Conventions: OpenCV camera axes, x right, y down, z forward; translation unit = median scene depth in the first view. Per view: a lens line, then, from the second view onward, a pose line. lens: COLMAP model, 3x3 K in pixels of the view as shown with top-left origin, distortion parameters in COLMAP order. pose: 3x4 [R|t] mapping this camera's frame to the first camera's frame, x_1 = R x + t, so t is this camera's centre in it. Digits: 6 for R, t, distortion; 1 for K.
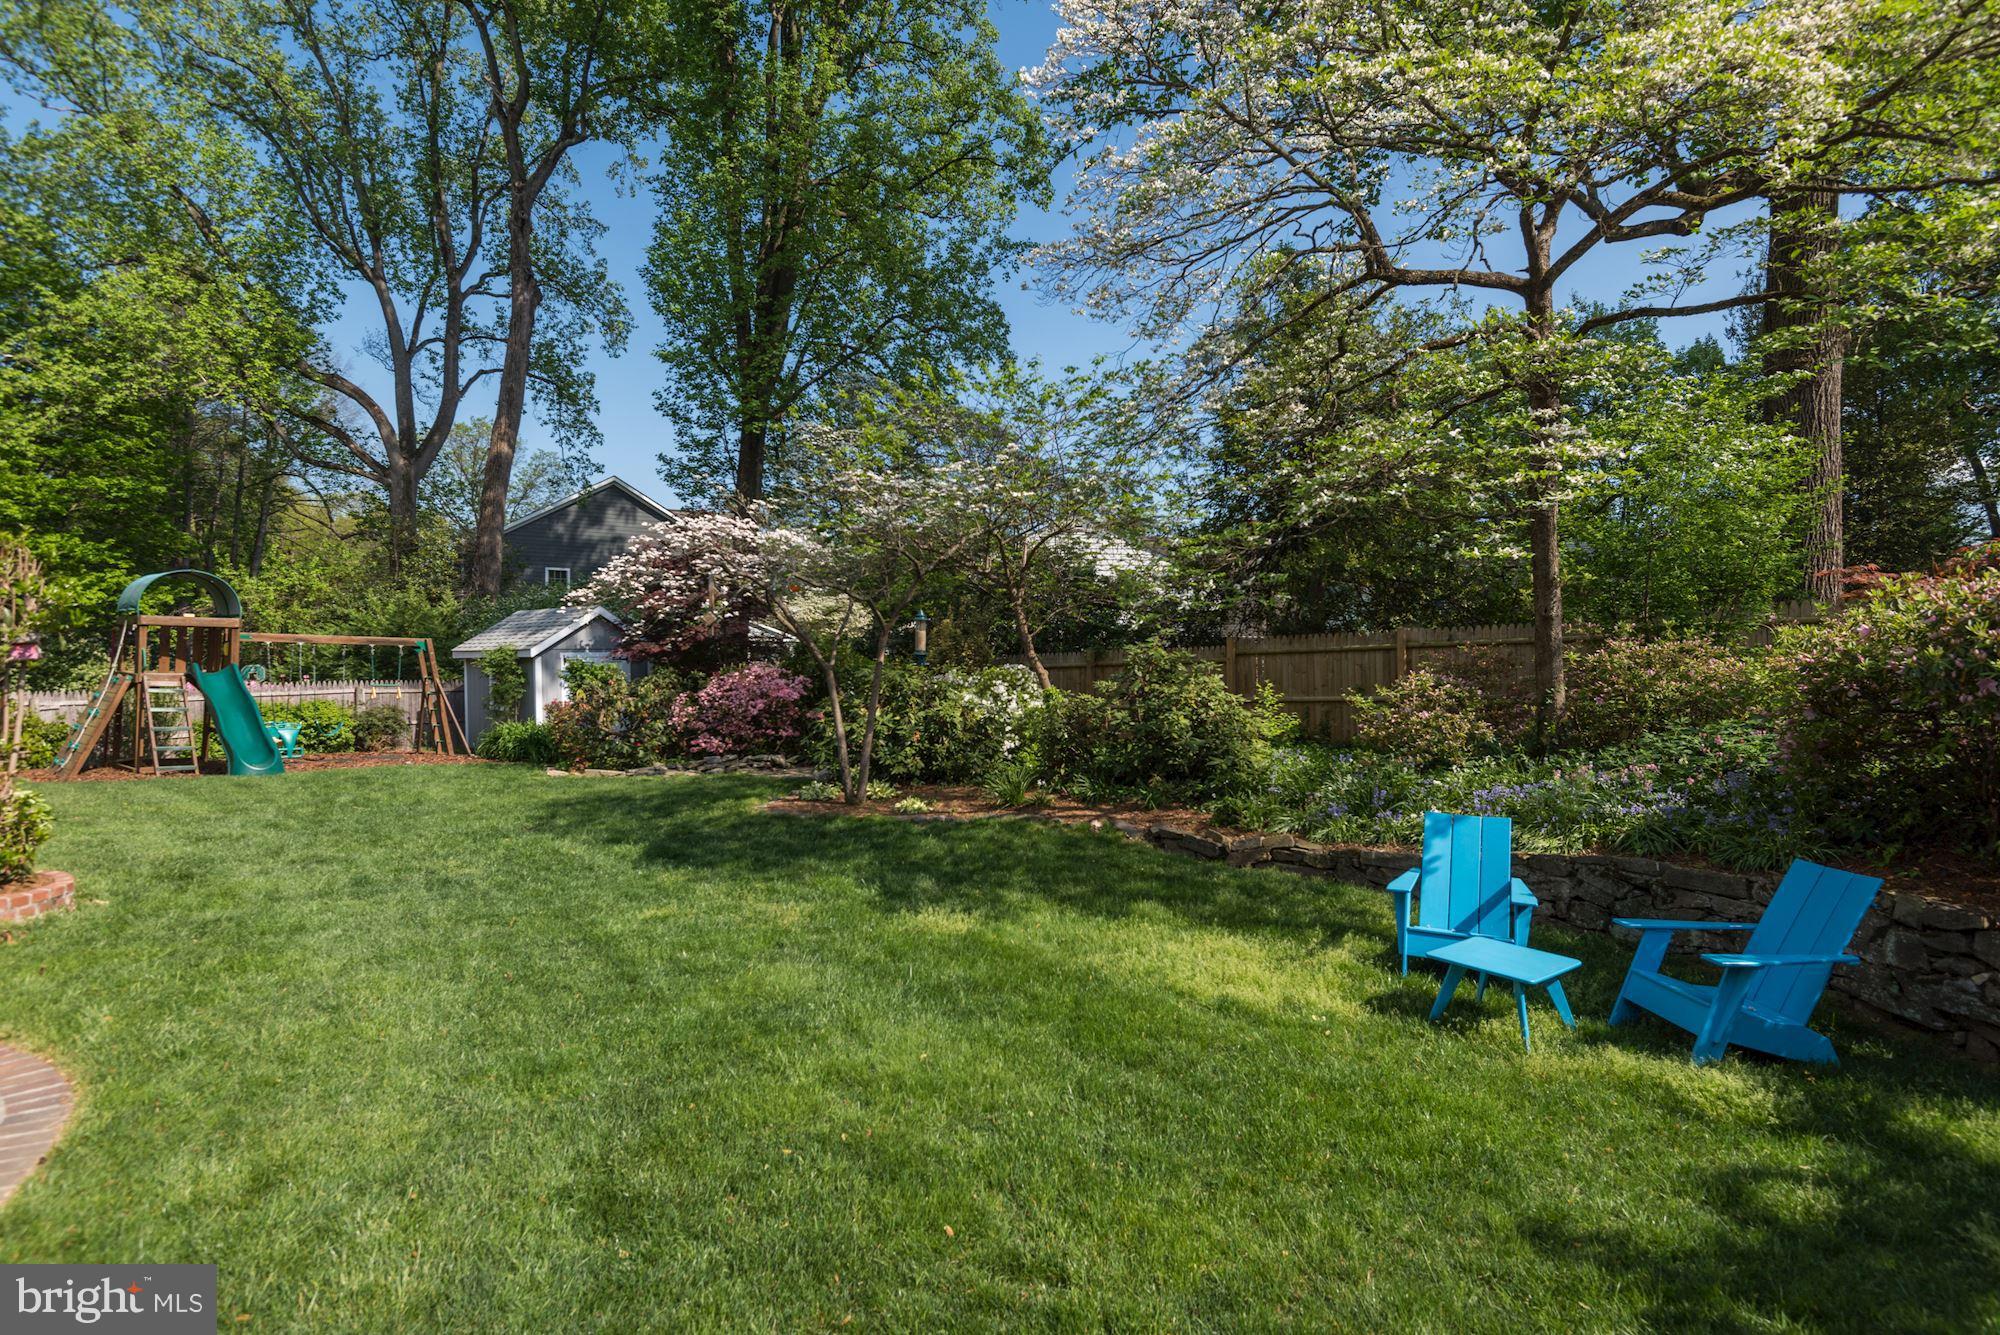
lens RADIAL K [[1034.6, 0, 1007.2], [0, 1034.6, 658.2], [0, 0, 1]] dist [-0.017795, -0.002861]
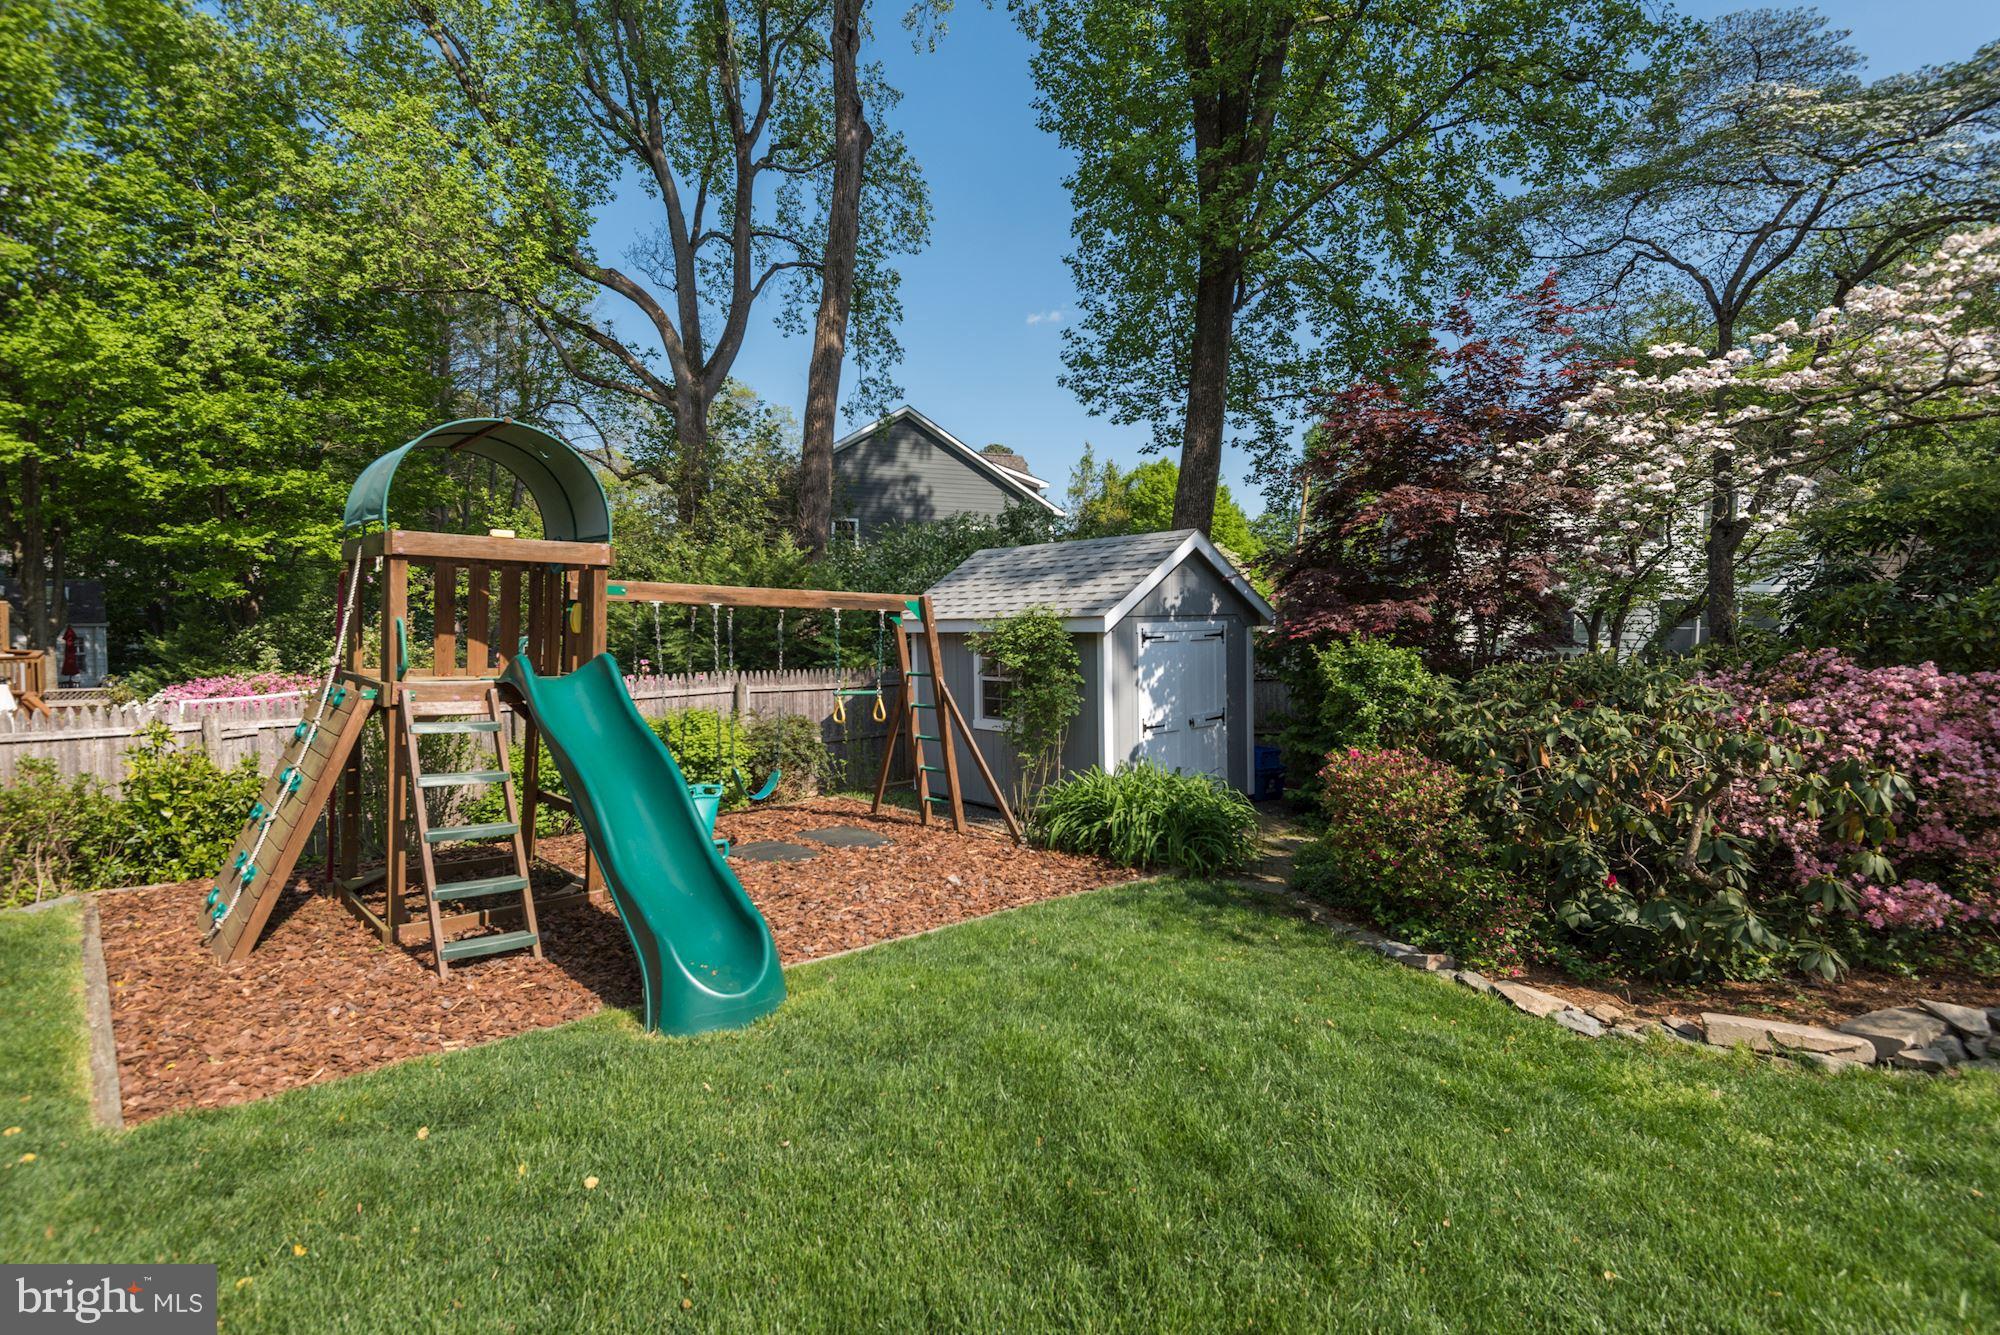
lens RADIAL K [[1034.6, 0, 994.6], [0, 1034.6, 668.5], [0, 0, 1]] dist [-0.017795, -0.002861]
pose [[0.983090, 0.006425, -0.183008, -0.244331], [0.001708, 0.999019, 0.044251, -0.003090], [0.183113, -0.043816, 0.982115, 0.290163]]
